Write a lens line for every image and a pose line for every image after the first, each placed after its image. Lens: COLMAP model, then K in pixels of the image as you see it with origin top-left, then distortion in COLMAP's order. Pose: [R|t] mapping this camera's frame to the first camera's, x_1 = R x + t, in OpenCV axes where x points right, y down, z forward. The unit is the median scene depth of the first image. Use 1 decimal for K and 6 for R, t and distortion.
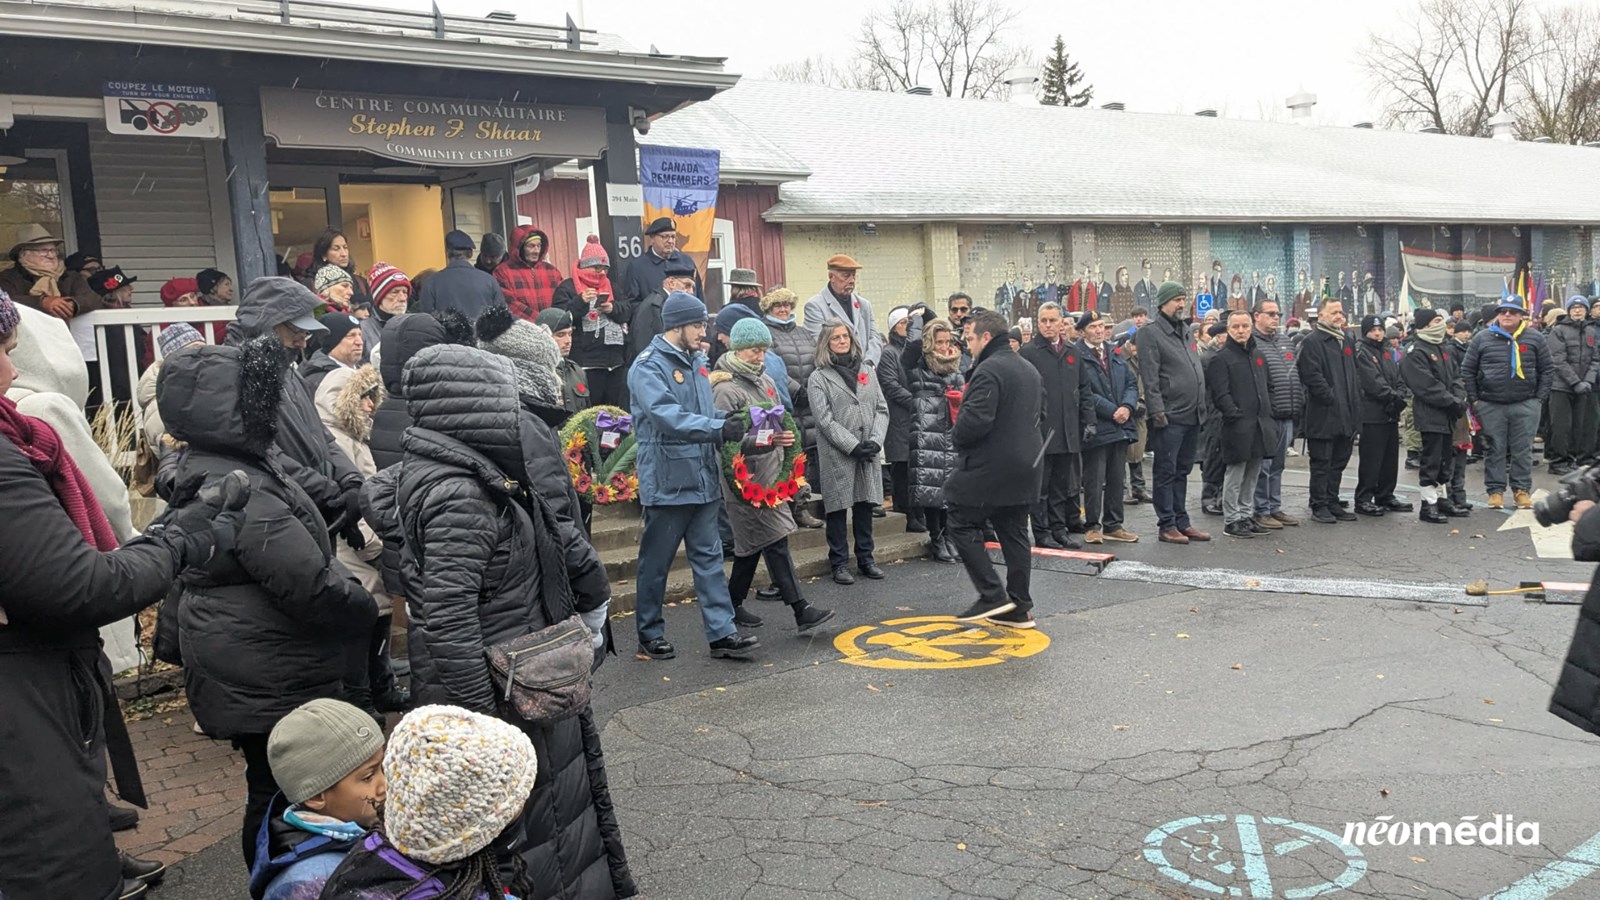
lens RADIAL K [[1240.3, 0, 782.4], [0, 1240.3, 468.7], [0, 0, 1]] dist [0.052221, -0.087325]
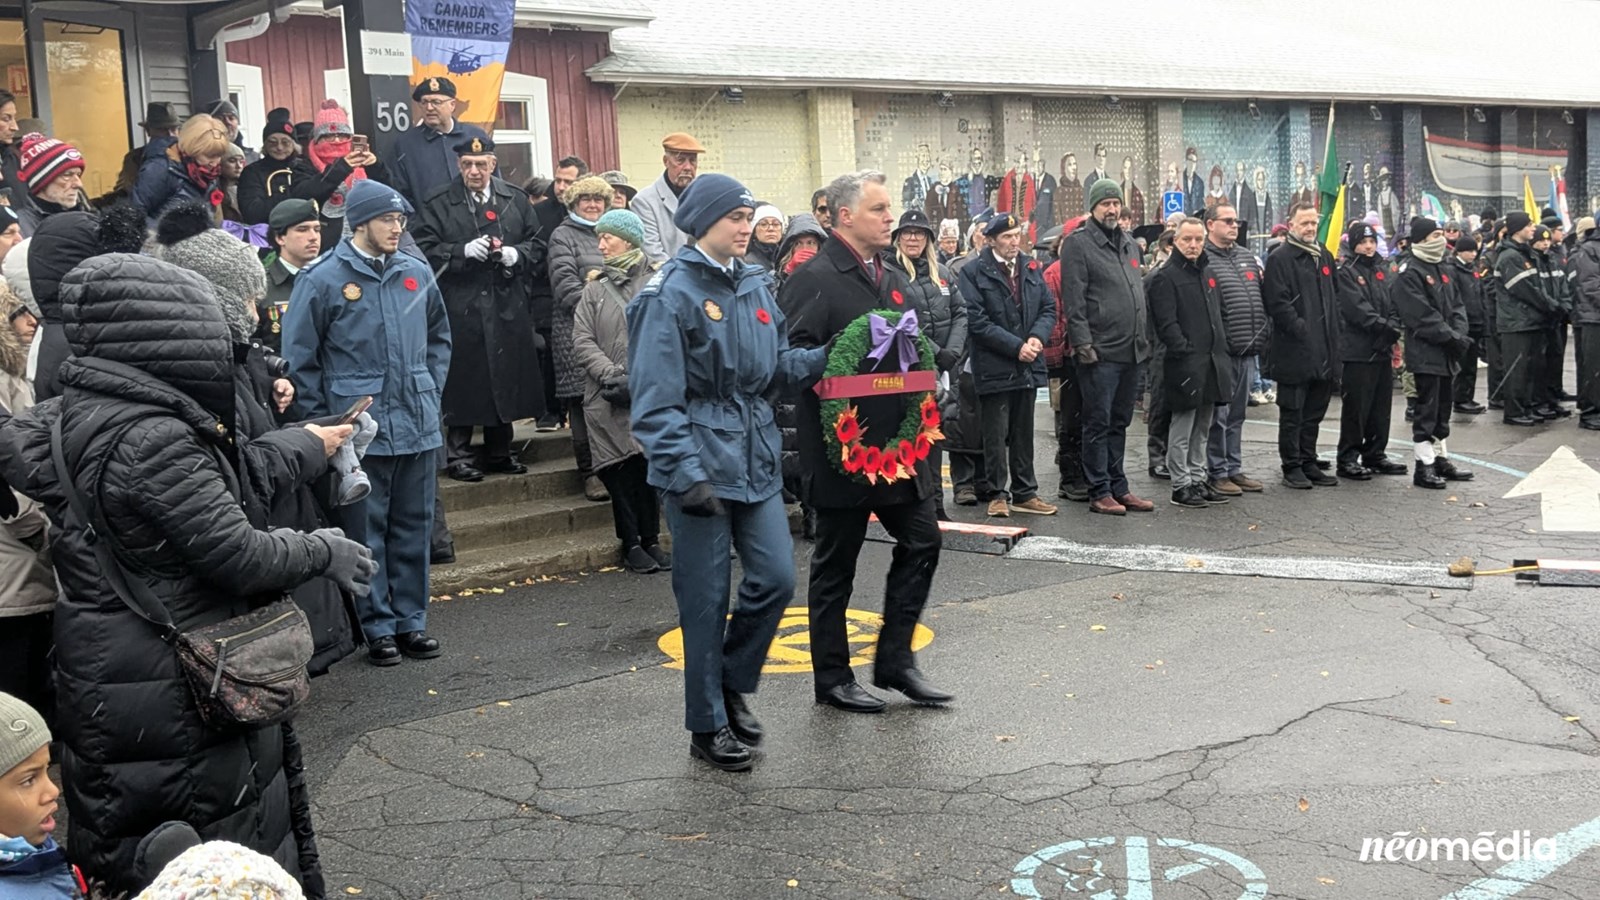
lens RADIAL K [[1700.4, 0, 816.7], [0, 1700.4, 425.1], [0, 0, 1]] dist [0.093560, -0.268985]
pose [[0.993670, 0.002713, 0.112308, 0.011417], [-0.003055, 0.999991, 0.002873, 0.001089], [-0.112299, -0.003198, 0.993669, -0.033816]]
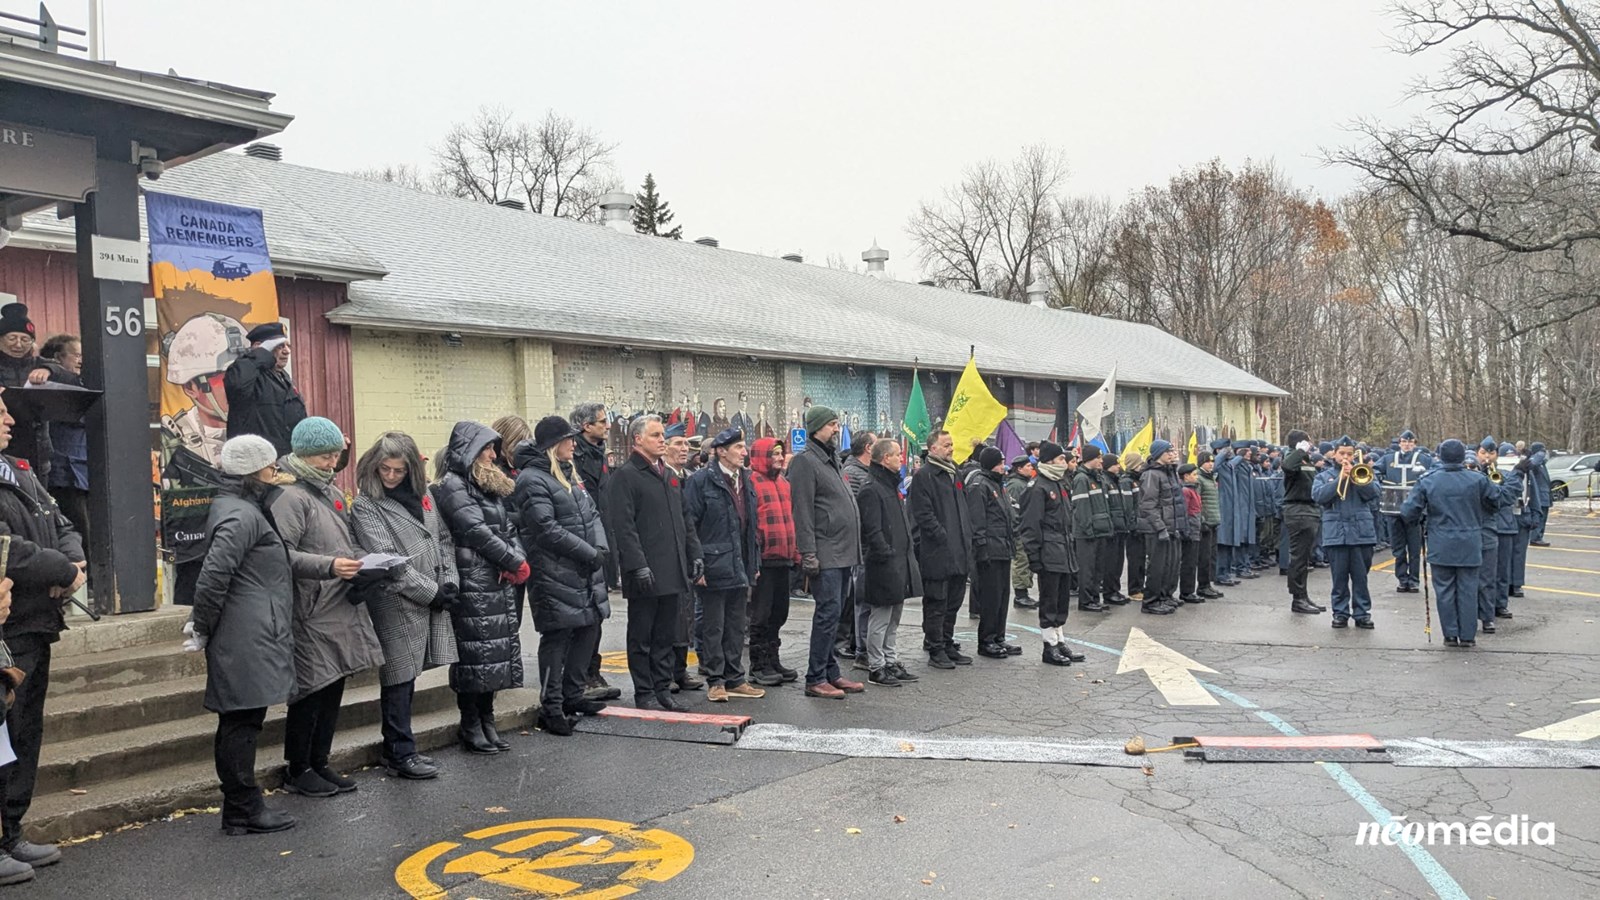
lens RADIAL K [[1255.3, 0, 814.0], [0, 1255.3, 484.3], [0, 0, 1]] dist [0.065145, -0.119948]
pose [[0.938690, 0.027253, 0.343684, 0.006489], [0.004307, 0.995866, -0.090731, -0.008299], [-0.344736, 0.086649, 0.934692, 0.127144]]
